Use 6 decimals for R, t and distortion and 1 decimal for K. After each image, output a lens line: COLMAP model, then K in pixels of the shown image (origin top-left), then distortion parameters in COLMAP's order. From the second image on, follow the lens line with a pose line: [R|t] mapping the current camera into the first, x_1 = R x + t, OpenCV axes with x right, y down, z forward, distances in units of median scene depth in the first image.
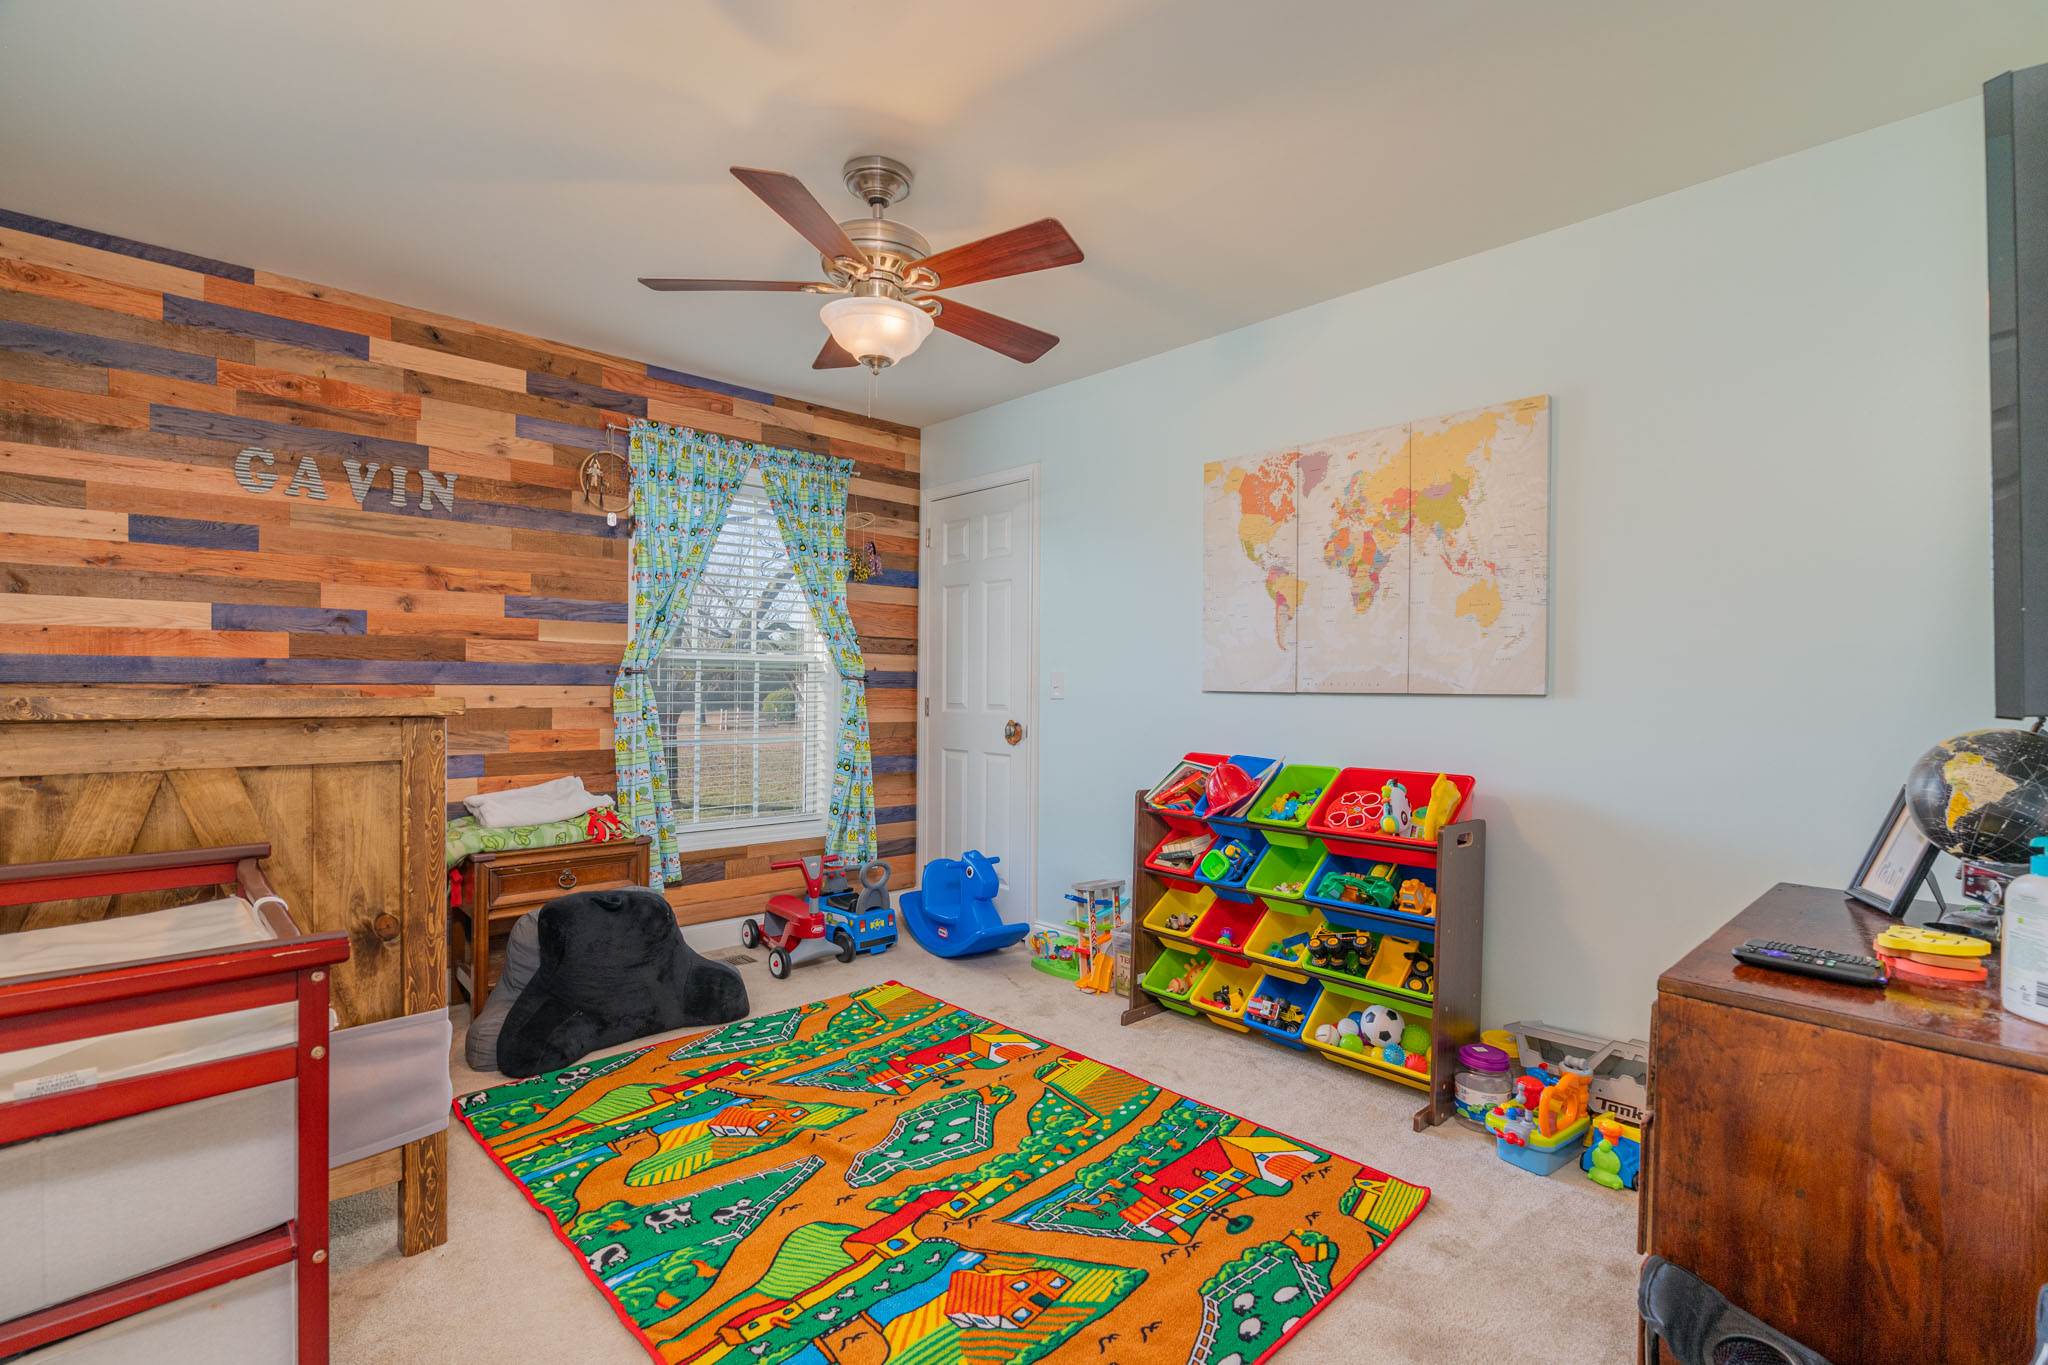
lens RADIAL K [[943.3, 0, 1034.3], [0, 943.3, 681.1], [0, 0, 1]] dist [-0.001498, -0.000024]
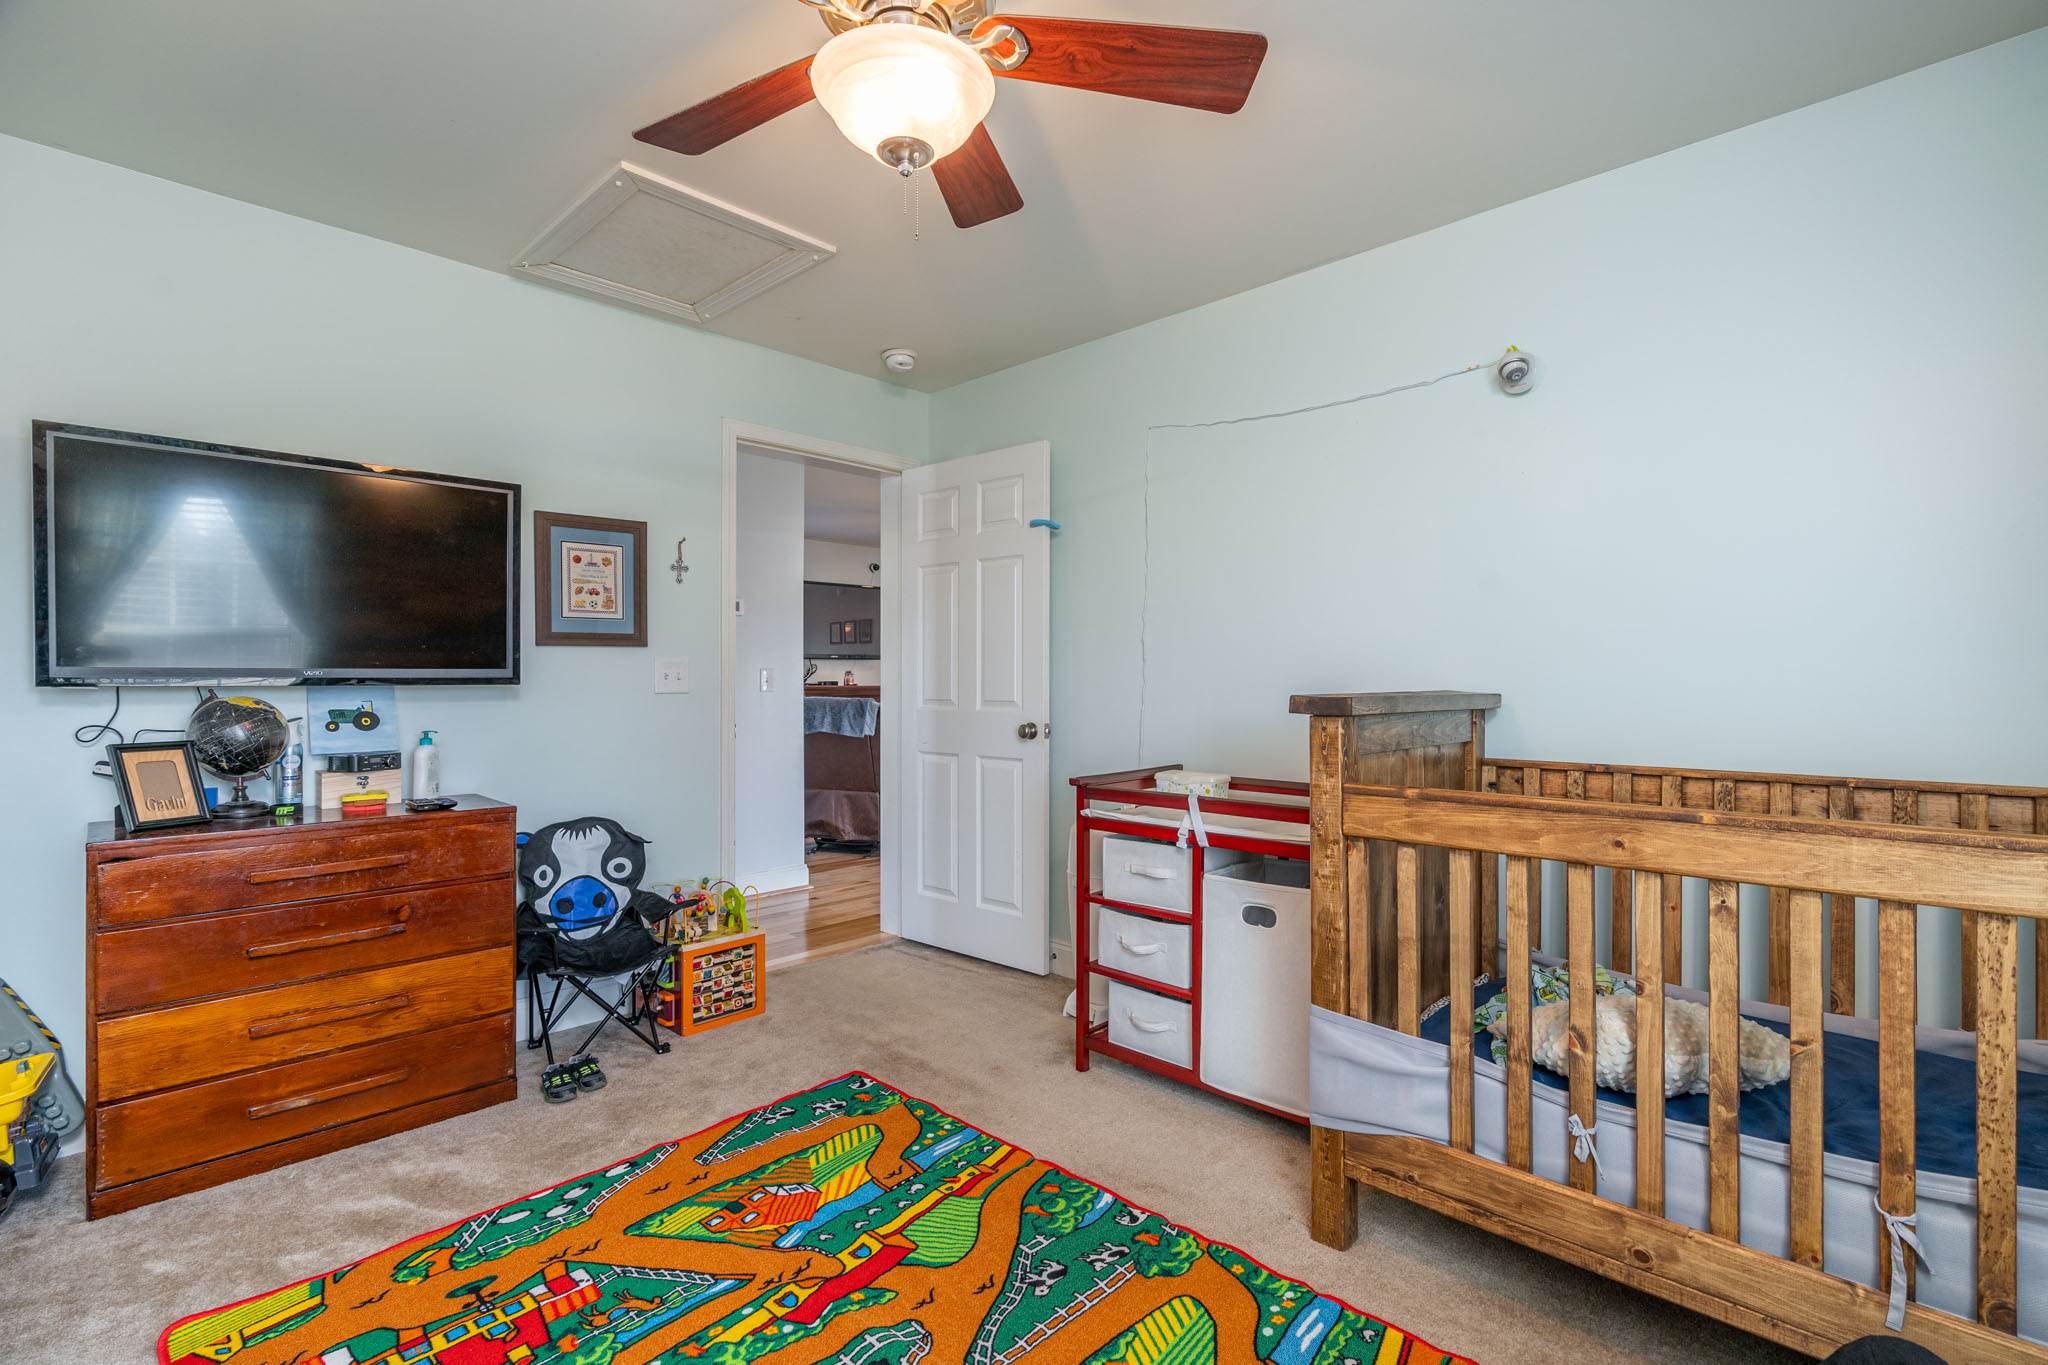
lens RADIAL K [[943.3, 0, 1034.3], [0, 943.3, 681.1], [0, 0, 1]] dist [-0.001498, -0.000024]
pose [[-0.999125, -0.009314, -0.040777, -0.284728], [-0.009359, 0.999956, 0.000920, 0.000533], [0.040767, 0.001301, -0.999168, 2.019764]]
